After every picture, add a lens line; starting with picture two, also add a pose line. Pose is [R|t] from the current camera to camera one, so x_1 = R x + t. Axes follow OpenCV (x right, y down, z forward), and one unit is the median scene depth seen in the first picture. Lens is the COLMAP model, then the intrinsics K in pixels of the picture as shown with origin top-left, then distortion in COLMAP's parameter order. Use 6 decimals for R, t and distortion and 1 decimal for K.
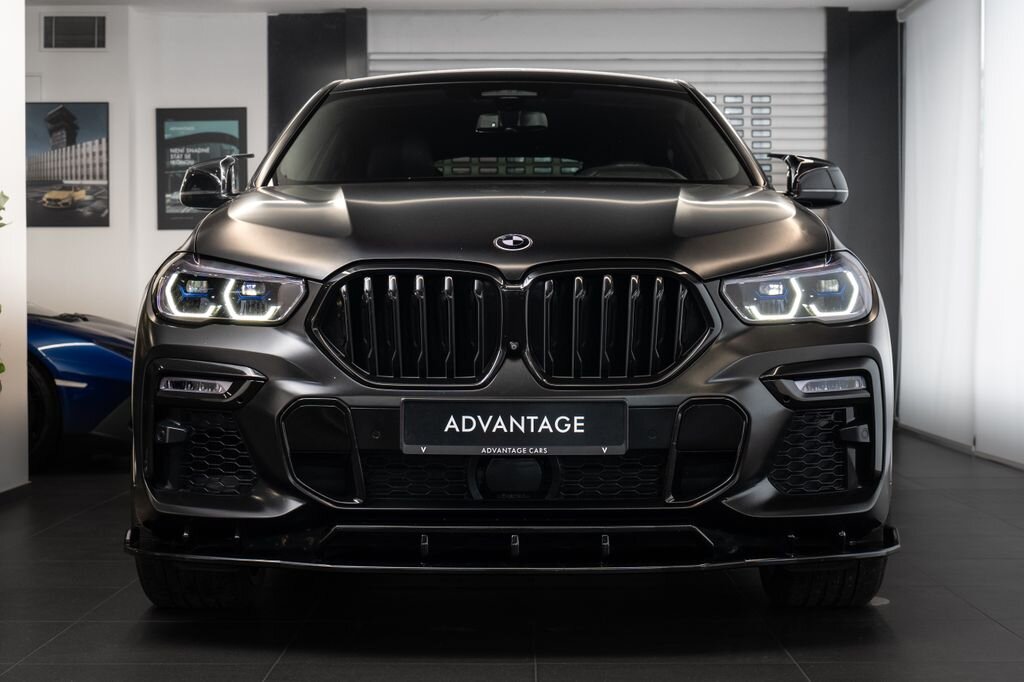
lens RADIAL K [[1841.0, 0, 512.0], [0, 1841.0, 341.0], [0, 0, 1]] dist [-0.039322, -0.093857]
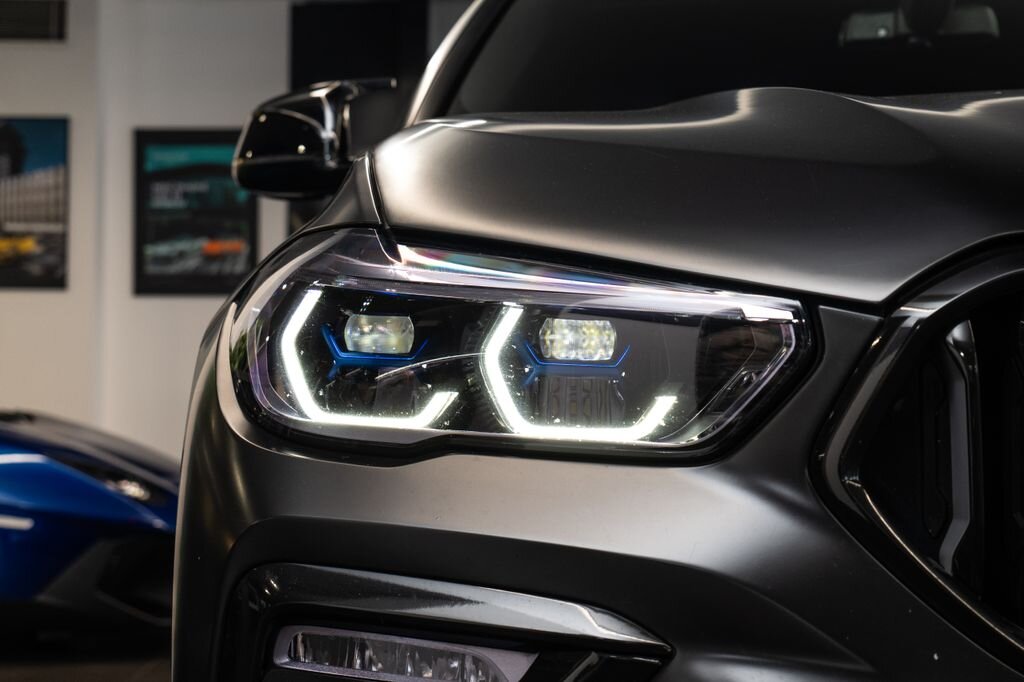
lens RADIAL K [[1841.0, 0, 512.0], [0, 1841.0, 341.0], [0, 0, 1]] dist [-0.039322, -0.093857]
pose [[0.999571, 0.009287, 0.027770, -0.163134], [-0.007760, 0.998478, -0.054603, -0.011087], [-0.028235, 0.054364, 0.998122, 0.702688]]
